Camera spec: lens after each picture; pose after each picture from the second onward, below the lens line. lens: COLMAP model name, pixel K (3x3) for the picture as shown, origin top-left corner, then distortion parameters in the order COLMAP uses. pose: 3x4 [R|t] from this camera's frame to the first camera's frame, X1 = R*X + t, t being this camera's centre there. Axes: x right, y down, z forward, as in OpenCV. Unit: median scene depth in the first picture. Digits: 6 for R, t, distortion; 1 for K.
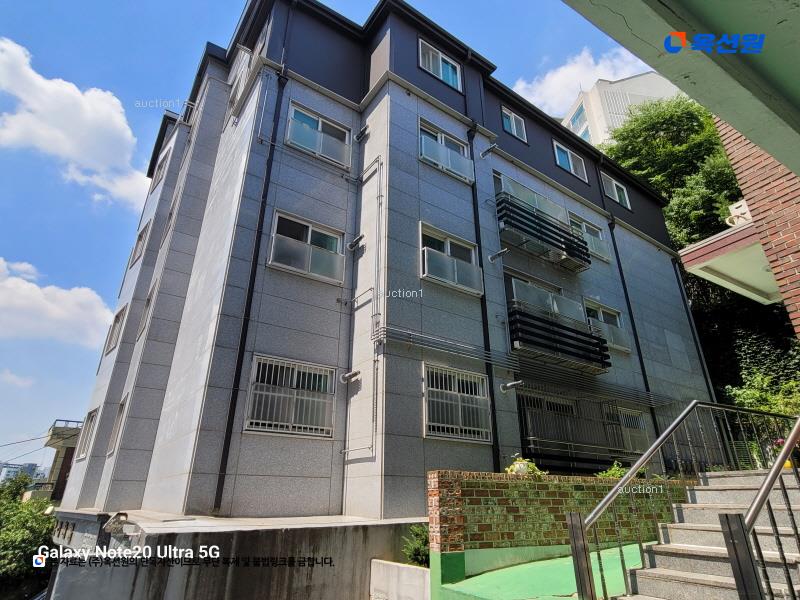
lens RADIAL K [[457.9, 0, 401.3], [0, 457.9, 299.9], [0, 0, 1]] dist [-0.006816, -0.000182]
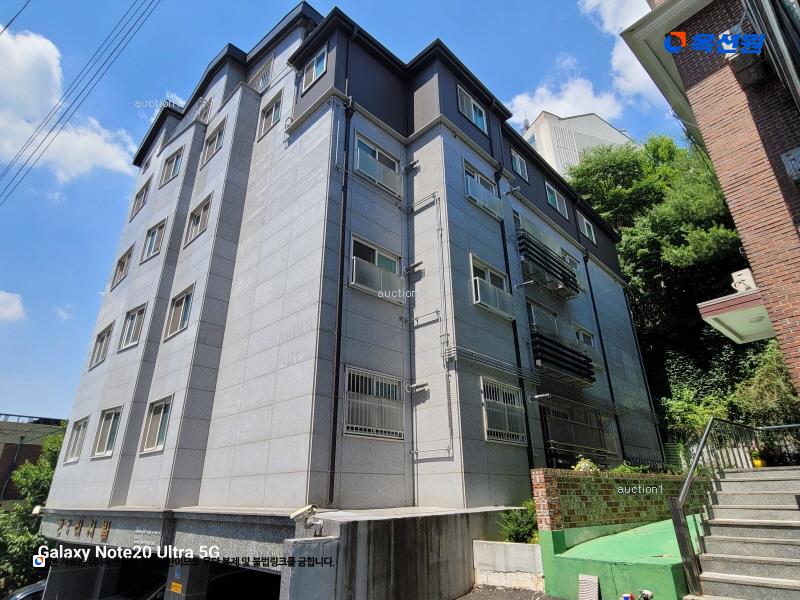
lens RADIAL K [[457.9, 0, 399.0], [0, 457.9, 301.9], [0, 0, 1]] dist [-0.006816, -0.000182]
pose [[0.981781, 0.062100, 0.179580, -0.333599], [-0.064052, 0.997934, 0.005086, -0.043694], [-0.178893, -0.016496, 0.983730, -0.107105]]
